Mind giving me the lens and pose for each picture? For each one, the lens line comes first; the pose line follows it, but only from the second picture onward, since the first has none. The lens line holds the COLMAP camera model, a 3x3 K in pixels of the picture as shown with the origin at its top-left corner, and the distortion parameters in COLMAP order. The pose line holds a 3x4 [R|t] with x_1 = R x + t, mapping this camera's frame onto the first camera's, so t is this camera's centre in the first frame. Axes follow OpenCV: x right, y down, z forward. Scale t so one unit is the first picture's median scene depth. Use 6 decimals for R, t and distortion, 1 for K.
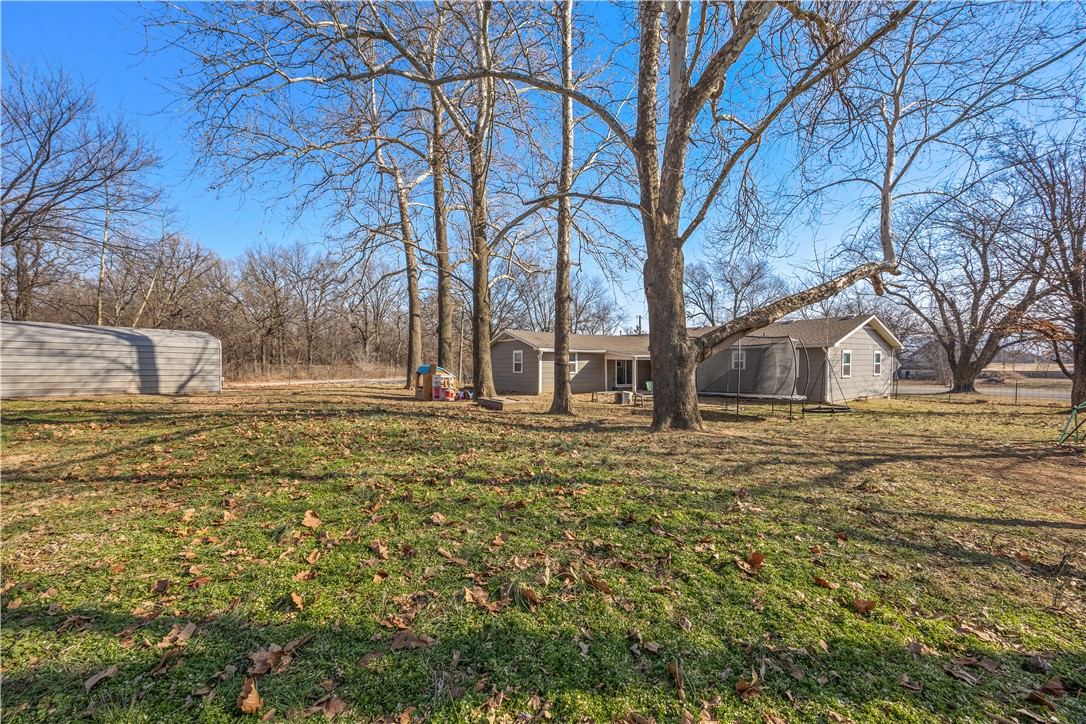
lens RADIAL K [[431.7, 0, 544.0], [0, 431.7, 370.9], [0, 0, 1]] dist [0.007214, -0.000289]
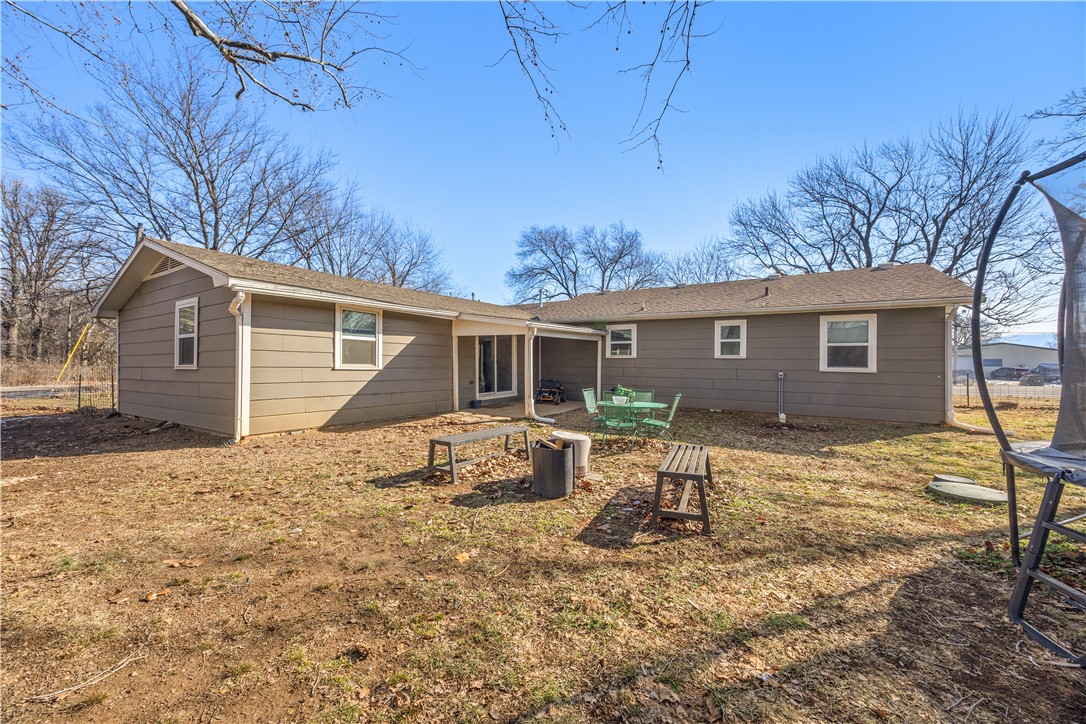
lens RADIAL K [[429.5, 0, 541.0], [0, 429.5, 356.8], [0, 0, 1]] dist [0.008516, -0.000088]
pose [[0.923815, 0.004641, 0.382812, 0.088668], [0.006587, 0.999586, -0.028013, 0.009552], [-0.382783, 0.028400, 0.923402, 0.855633]]
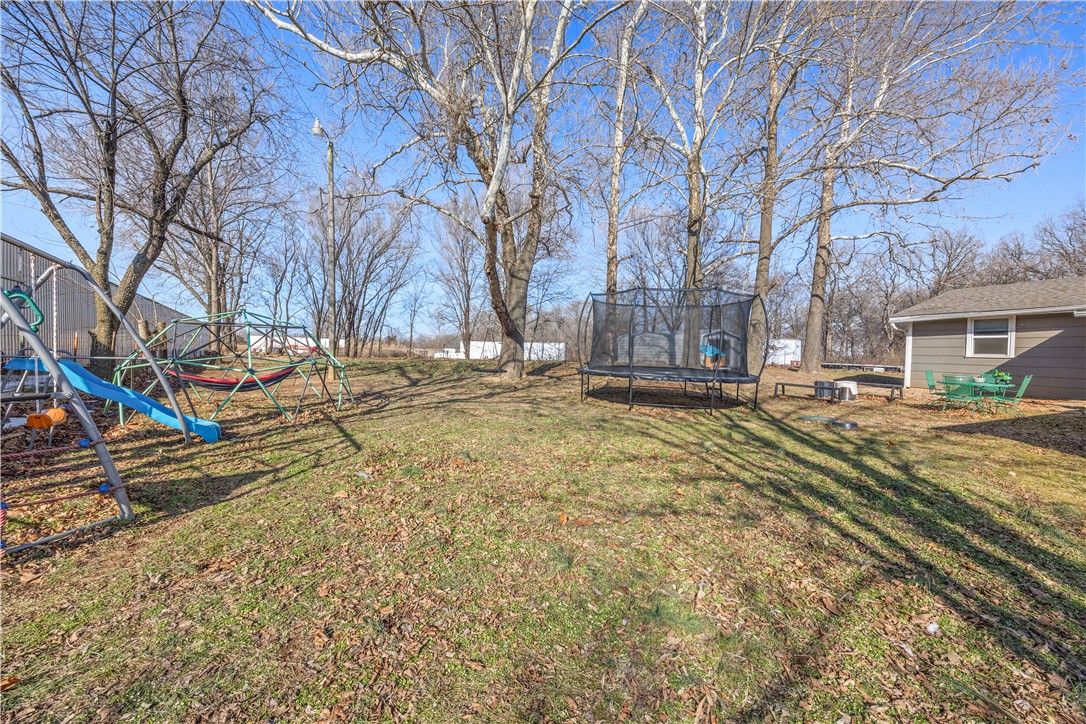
lens RADIAL K [[431.7, 0, 544.0], [0, 431.7, 370.9], [0, 0, 1]] dist [0.007214, -0.000289]
pose [[-0.252252, 0.028050, -0.967255, 1.012629], [-0.026906, 0.998990, 0.035987, 0.025546], [0.967287, 0.035103, -0.251242, 0.837927]]
